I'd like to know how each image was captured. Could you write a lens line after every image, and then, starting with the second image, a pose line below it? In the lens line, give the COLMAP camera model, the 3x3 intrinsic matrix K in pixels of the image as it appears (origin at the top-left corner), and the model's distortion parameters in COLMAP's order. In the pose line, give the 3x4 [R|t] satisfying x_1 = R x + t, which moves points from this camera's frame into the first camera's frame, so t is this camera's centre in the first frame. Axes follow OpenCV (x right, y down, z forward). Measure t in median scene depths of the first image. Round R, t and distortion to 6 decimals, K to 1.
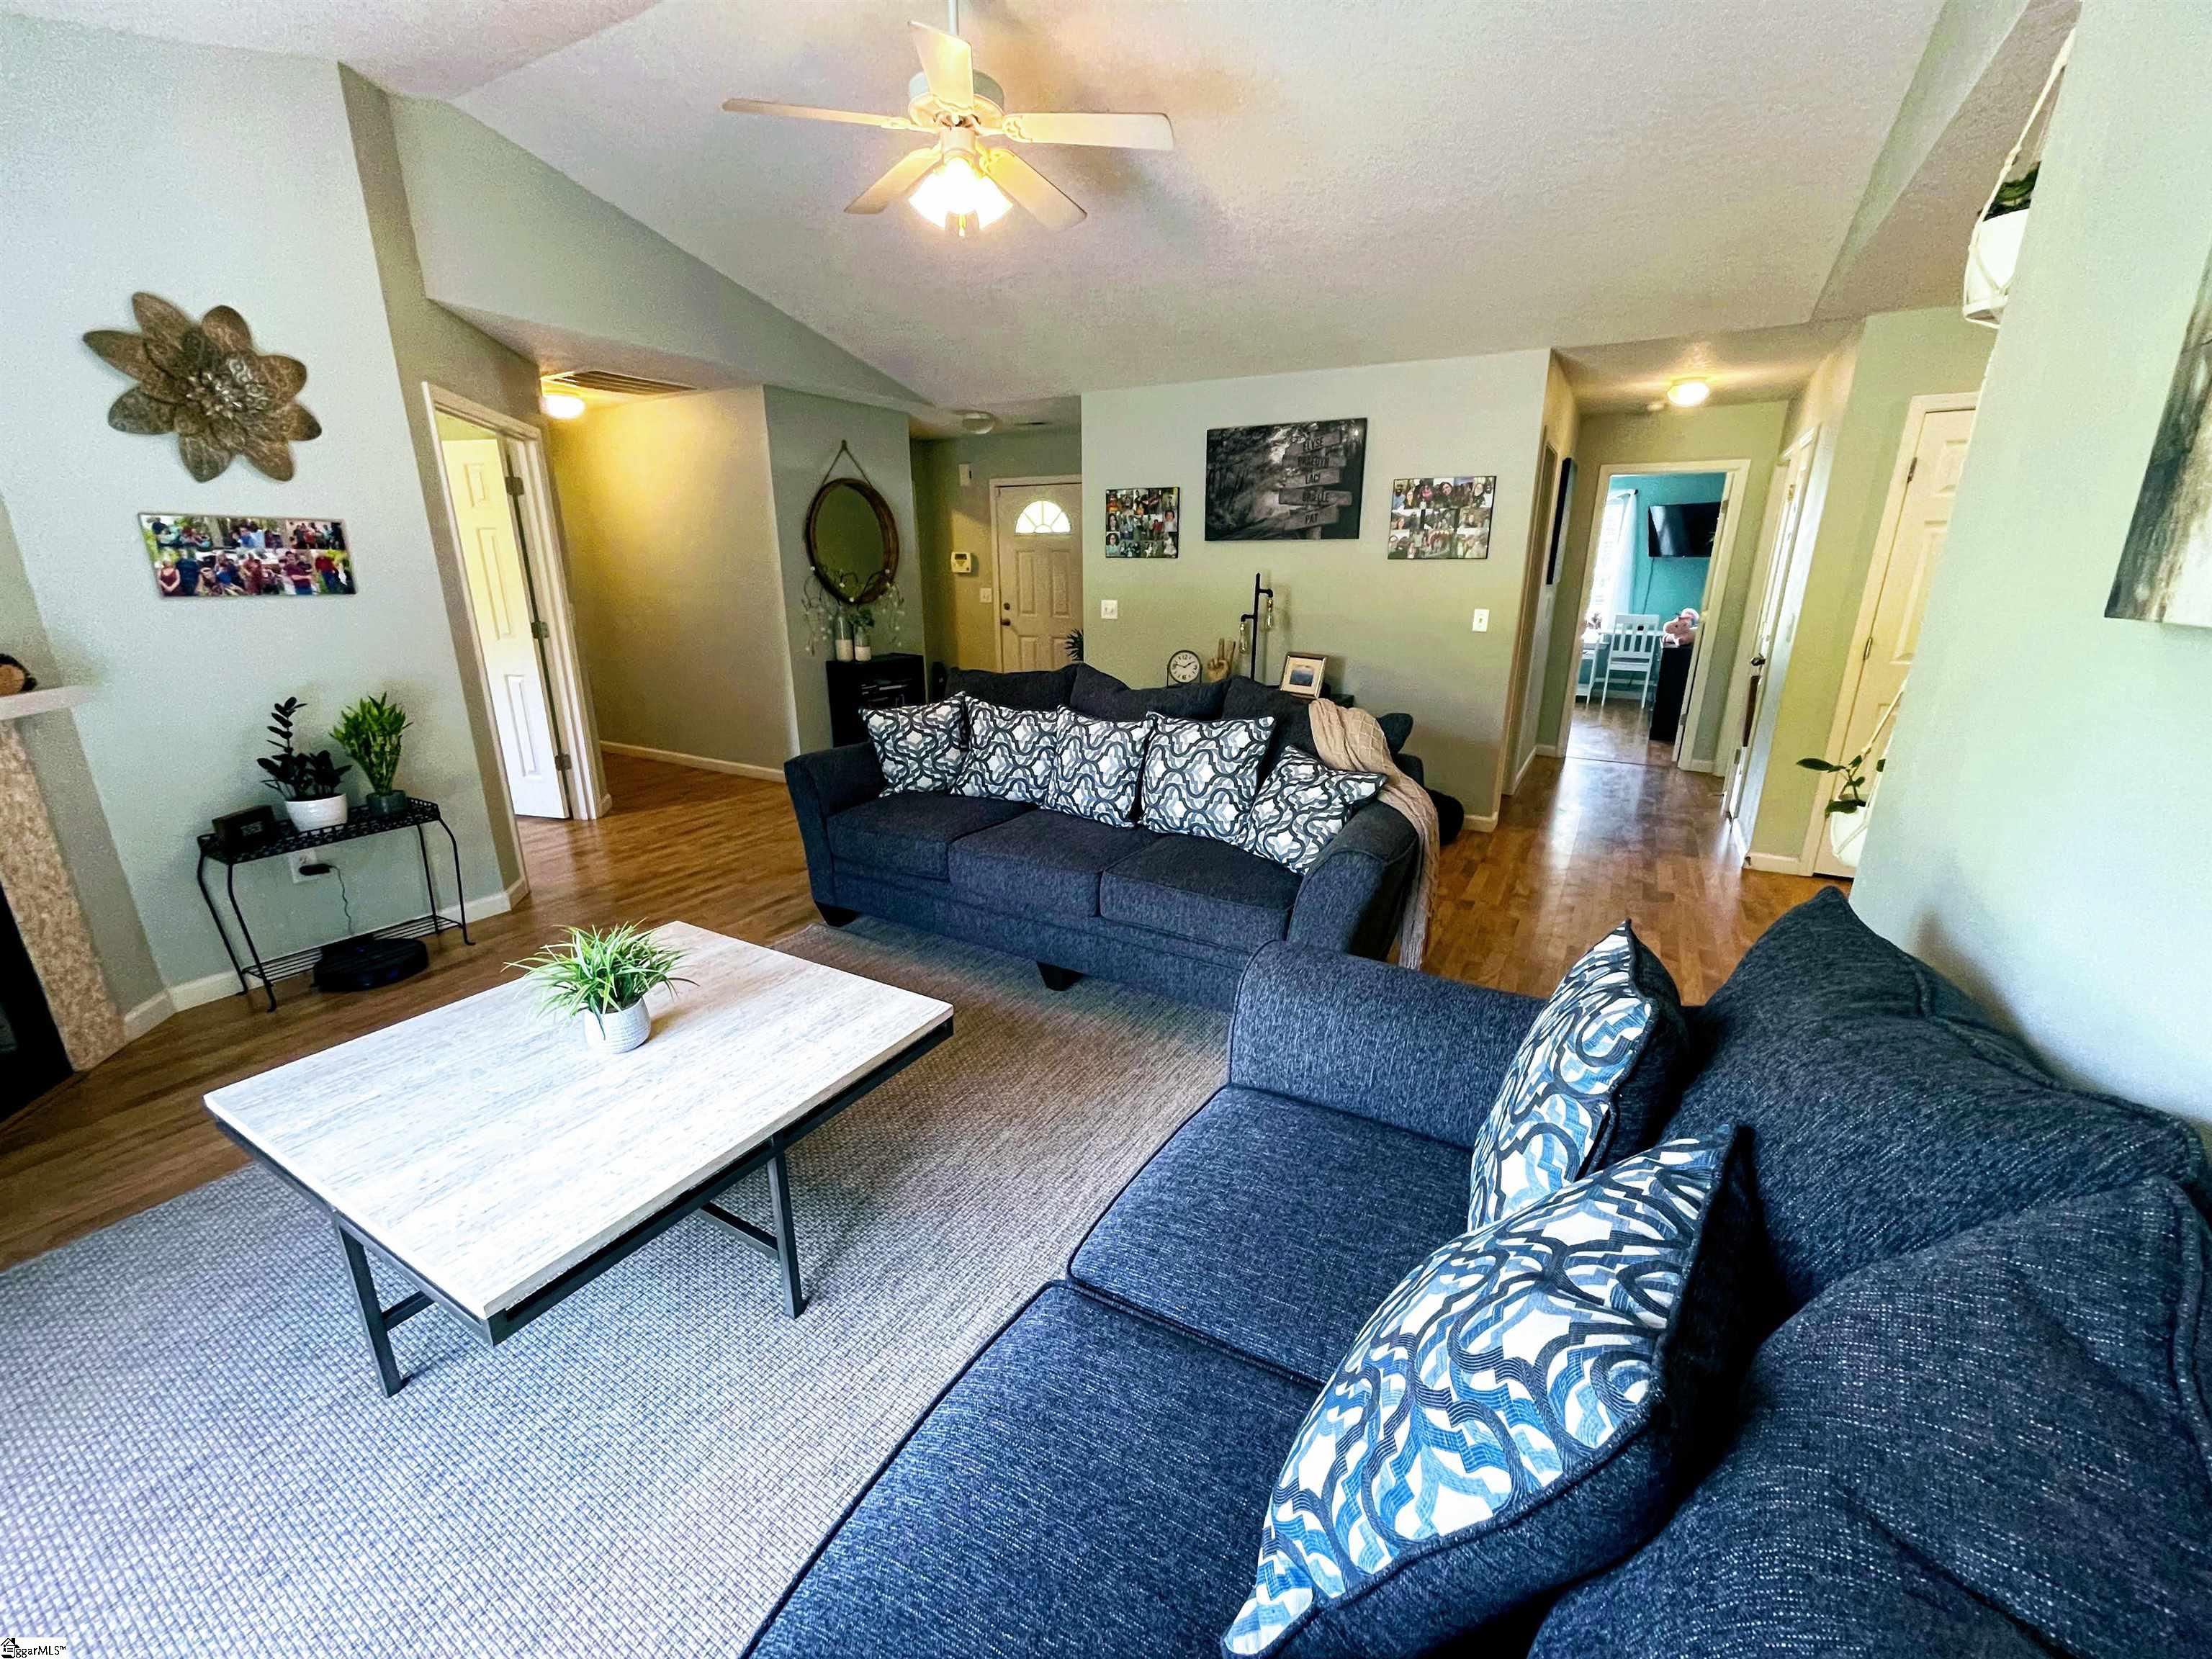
lens RADIAL K [[891.3, 0, 1108.9], [0, 891.3, 829.7], [0, 0, 1]] dist [-0.003124, 0.001863]
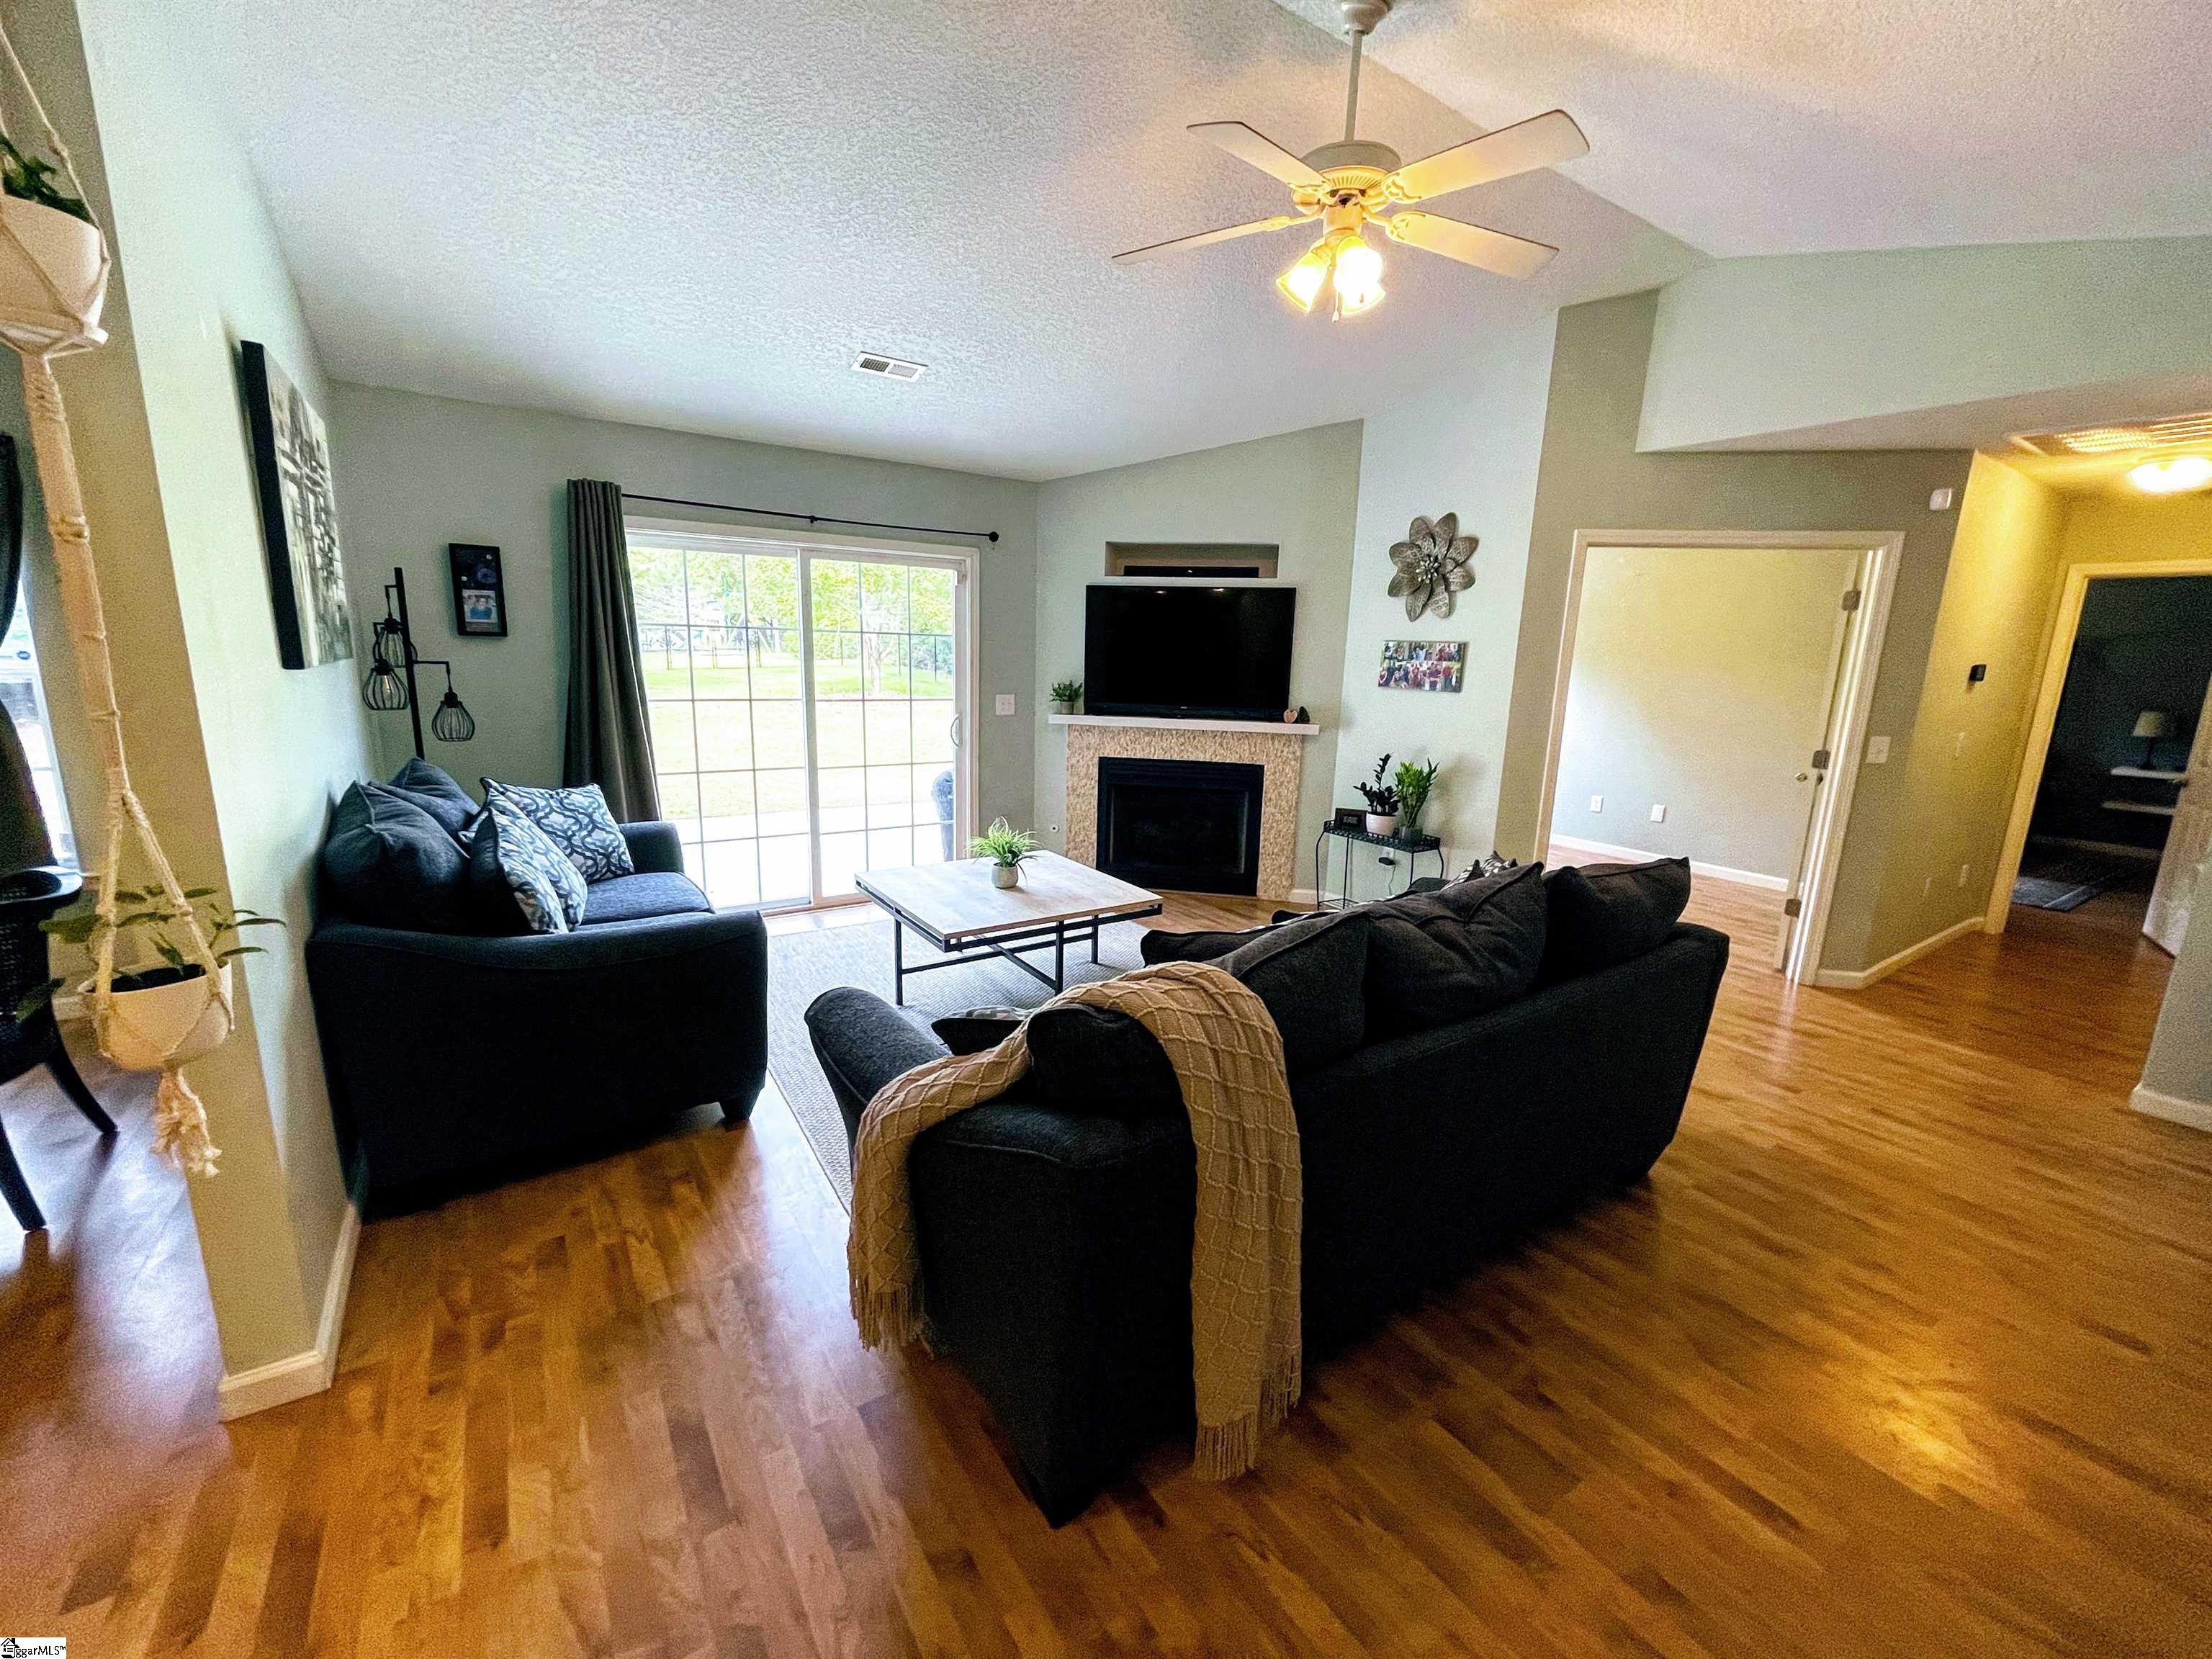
lens RADIAL K [[891.3, 0, 1111.3], [0, 891.3, 832.6], [0, 0, 1]] dist [-0.003124, 0.001863]
pose [[-0.432368, 0.171498, -0.885238, 0.471764], [-0.289860, 0.903203, 0.316552, -0.245062], [0.853838, 0.393462, -0.340806, 0.764158]]
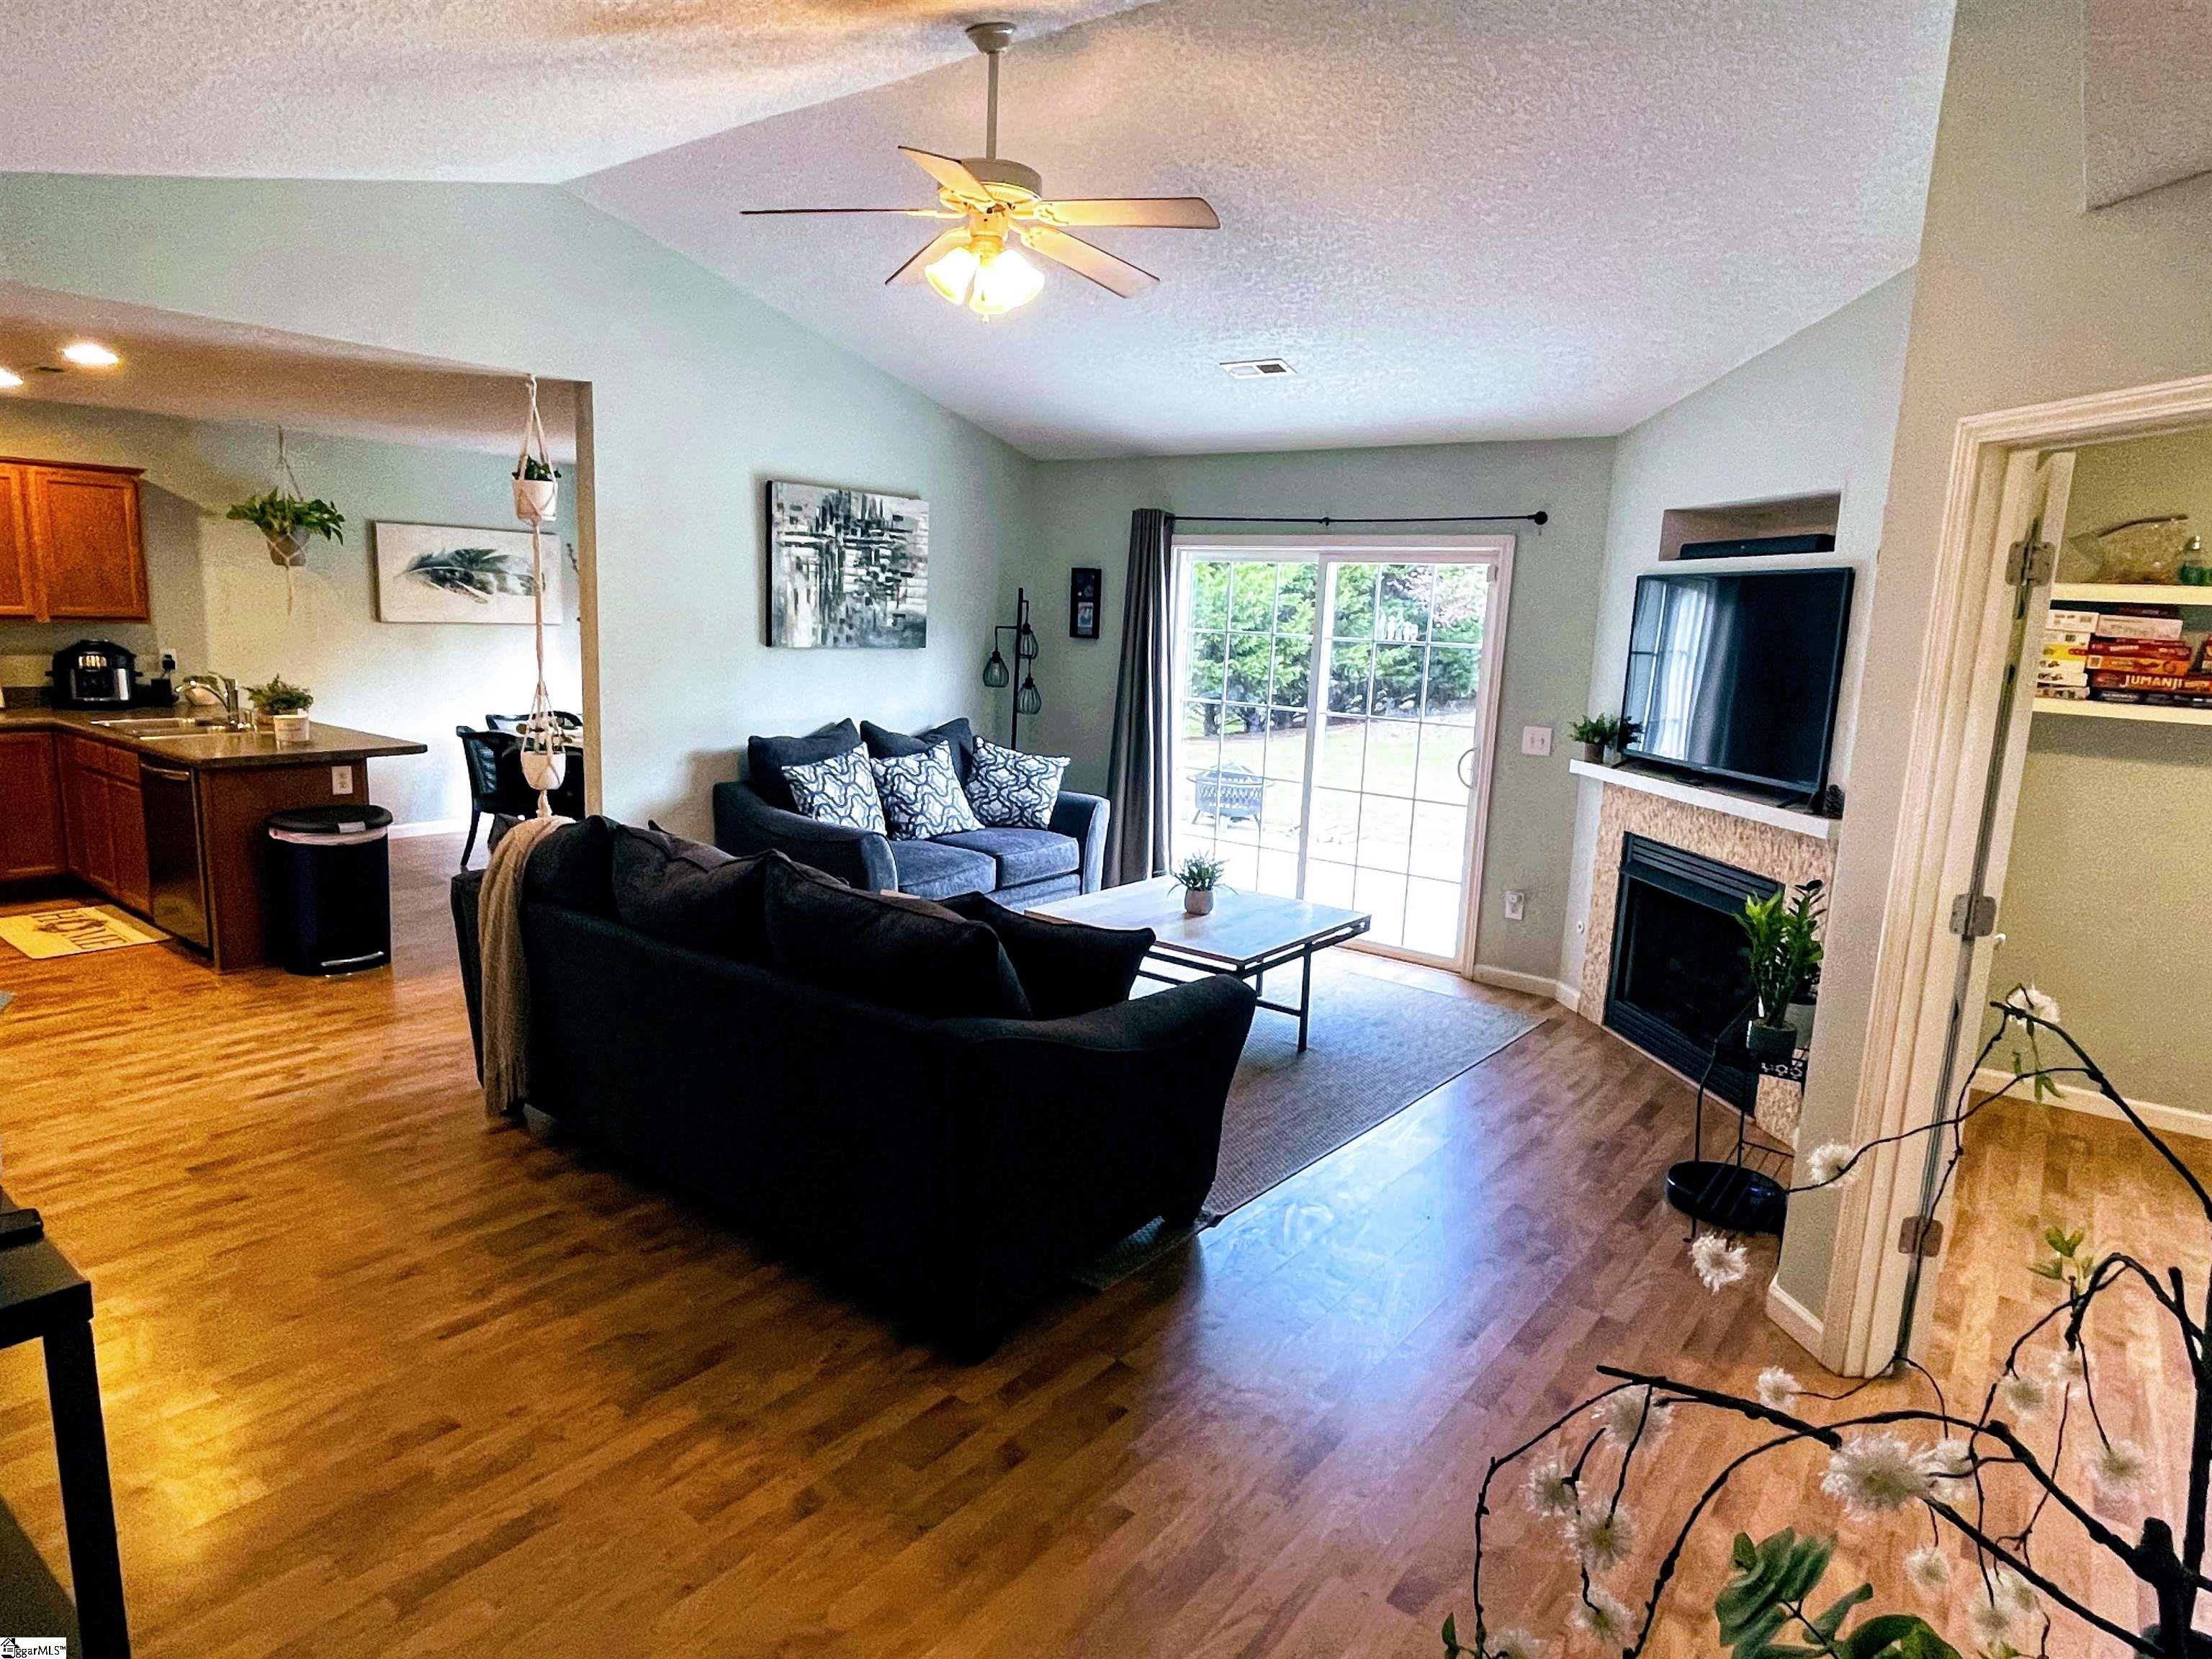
lens RADIAL K [[1289.0, 0, 1108.7], [0, 1289.0, 827.9], [0, 0, 1]] dist [0.000361, -0.007005]
pose [[-0.991061, -0.064748, 0.116643, -0.277509], [-0.005953, 0.894920, 0.446186, -0.463588], [-0.133276, 0.441503, -0.887306, 1.376008]]
